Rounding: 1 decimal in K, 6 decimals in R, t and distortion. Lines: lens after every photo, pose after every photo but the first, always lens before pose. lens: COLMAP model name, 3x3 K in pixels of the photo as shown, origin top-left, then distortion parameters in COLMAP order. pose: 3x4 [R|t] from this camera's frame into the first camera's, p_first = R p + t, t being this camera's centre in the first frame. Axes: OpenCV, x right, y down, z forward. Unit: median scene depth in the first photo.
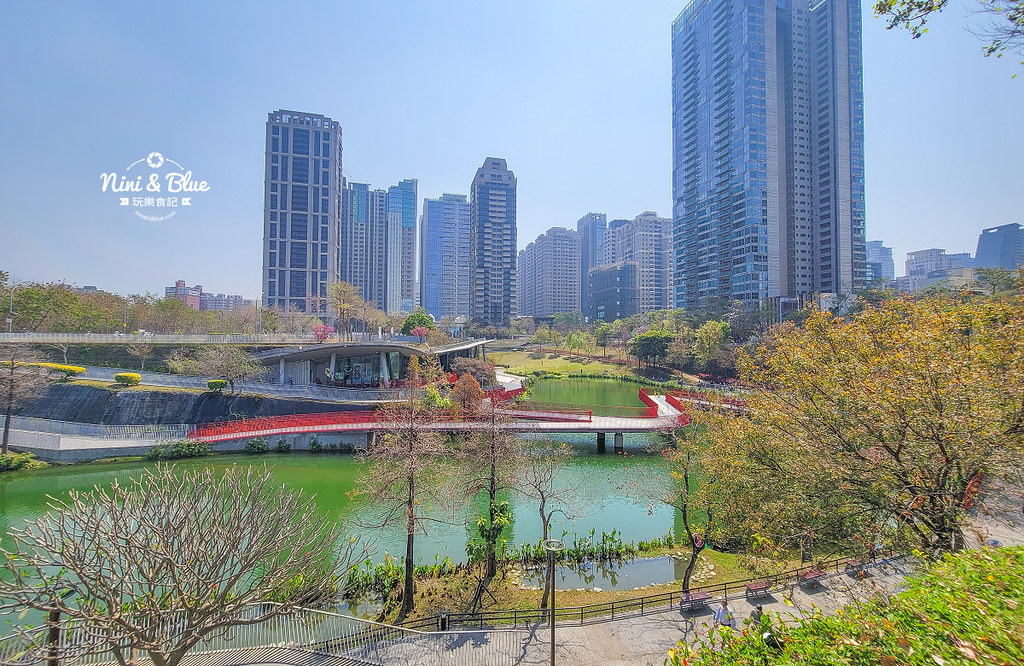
lens RADIAL K [[422.6, 0, 516.4], [0, 422.6, 324.6], [0, 0, 1]] dist [0.001419, 0.000875]
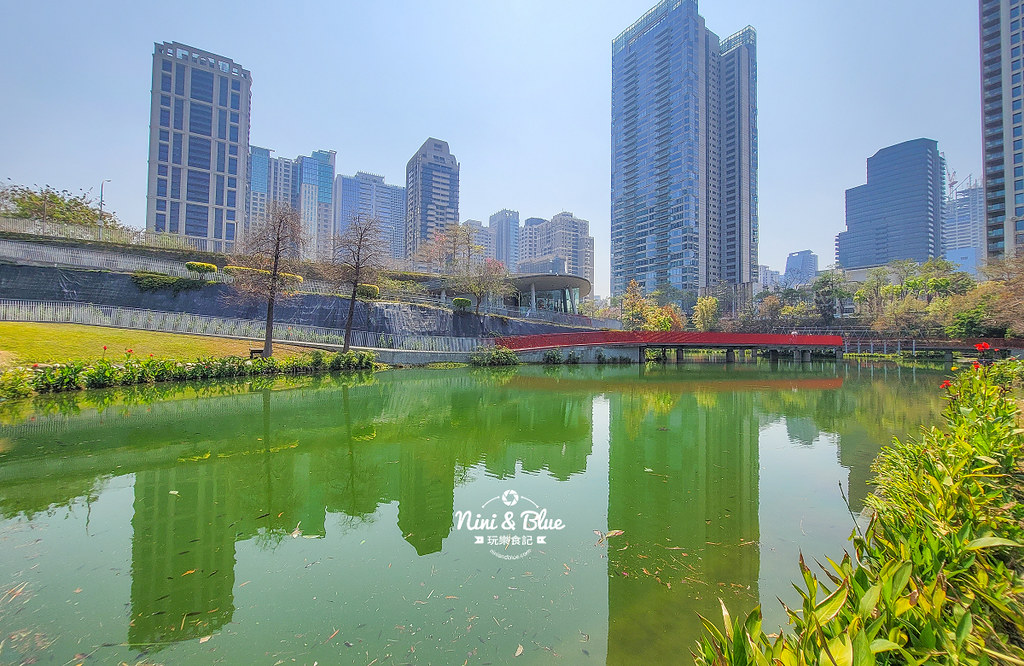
lens RADIAL K [[422.6, 0, 511.2], [0, 422.6, 325.5], [0, 0, 1]] dist [0.001419, 0.000875]
pose [[0.954675, 0.019468, 0.297012, -0.164318], [-0.018506, 0.999810, -0.006052, 0.036523], [-0.297074, 0.000281, 0.954854, 0.016892]]
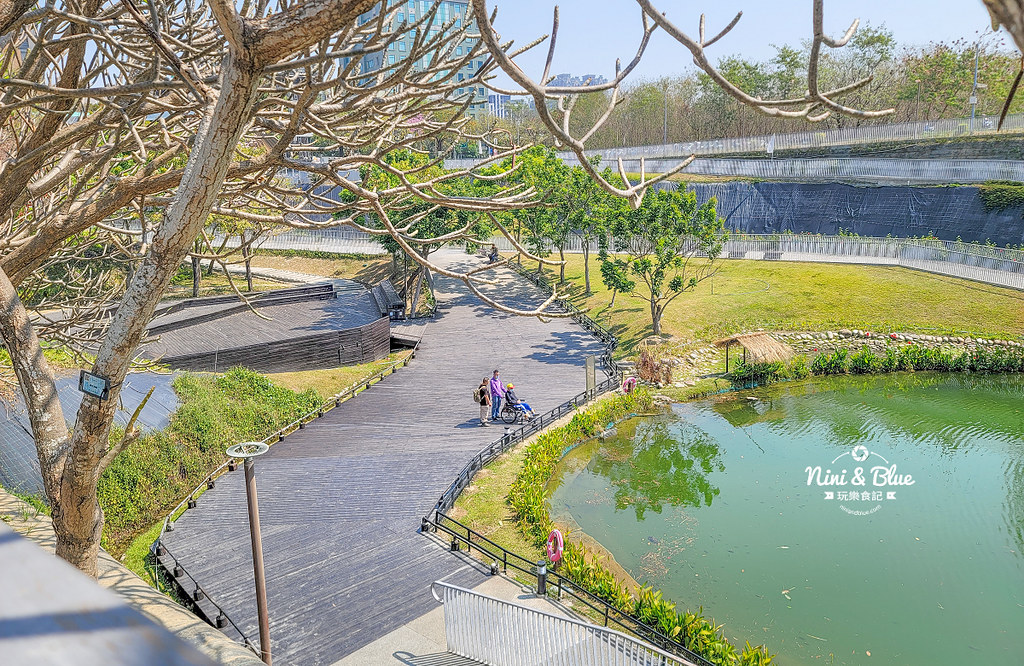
lens RADIAL K [[754.6, 0, 507.9], [0, 754.6, 334.1], [0, 0, 1]] dist [0.061603, -0.010914]
pose [[0.451026, 0.146451, -0.880413, -0.118474], [0.069909, 0.977618, 0.198434, 0.010014], [0.889769, -0.151048, 0.430693, -0.009326]]
